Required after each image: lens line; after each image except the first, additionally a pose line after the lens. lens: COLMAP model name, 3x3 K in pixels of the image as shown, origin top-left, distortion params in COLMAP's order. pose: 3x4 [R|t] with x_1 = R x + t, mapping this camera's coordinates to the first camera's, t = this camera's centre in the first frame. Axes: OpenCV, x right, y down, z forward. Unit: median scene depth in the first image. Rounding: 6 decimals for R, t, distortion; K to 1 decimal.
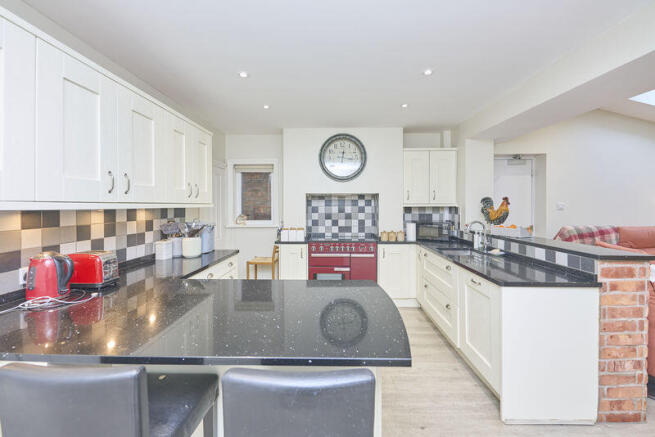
lens RADIAL K [[266.1, 0, 327.1], [0, 266.1, 209.7], [0, 0, 1]] dist [0.003070, -0.000476]
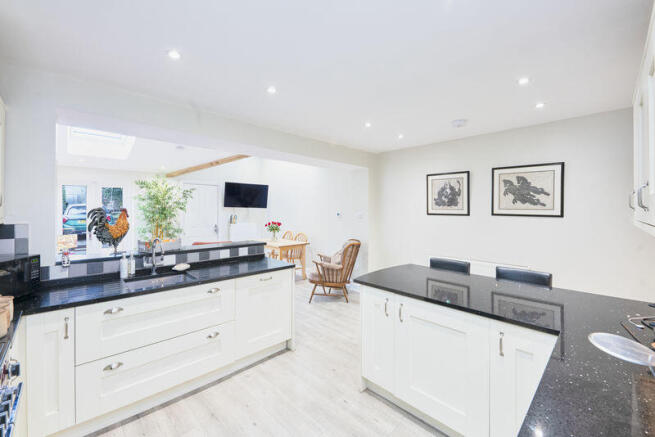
lens RADIAL K [[266.1, 0, 327.7], [0, 266.1, 213.4], [0, 0, 1]] dist [0.003070, -0.000476]
pose [[-0.715160, -0.009811, 0.698892, -0.299575], [0.010142, 0.999651, 0.024411, -0.038010], [-0.698887, 0.024546, -0.714810, 0.971176]]
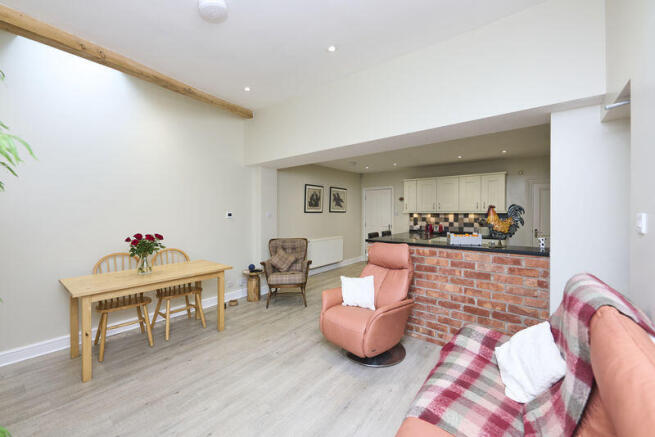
lens RADIAL K [[266.1, 0, 329.5], [0, 266.1, 216.1], [0, 0, 1]] dist [0.003070, -0.000476]
pose [[-0.588138, 0.020236, -0.808507, 1.410686], [-0.005931, 0.999552, 0.029332, -0.027623], [0.808739, 0.022046, -0.587755, 0.905179]]
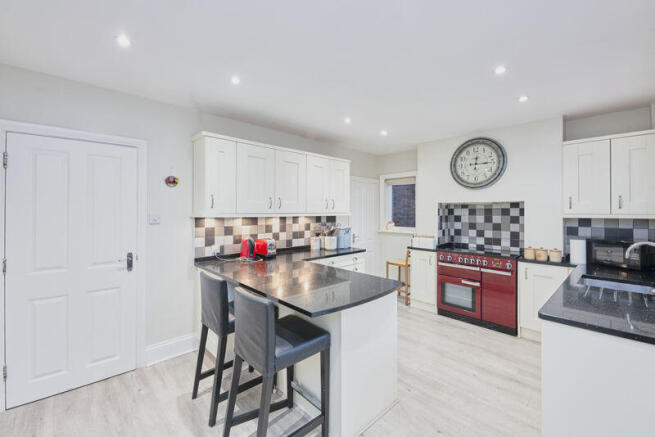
lens RADIAL K [[266.1, 0, 329.2], [0, 266.1, 213.8], [0, 0, 1]] dist [0.003070, -0.000476]
pose [[0.712184, 0.008954, -0.701936, 0.359022], [-0.014179, 0.999898, -0.001631, -0.011625], [0.701850, 0.011115, 0.712238, -0.024287]]
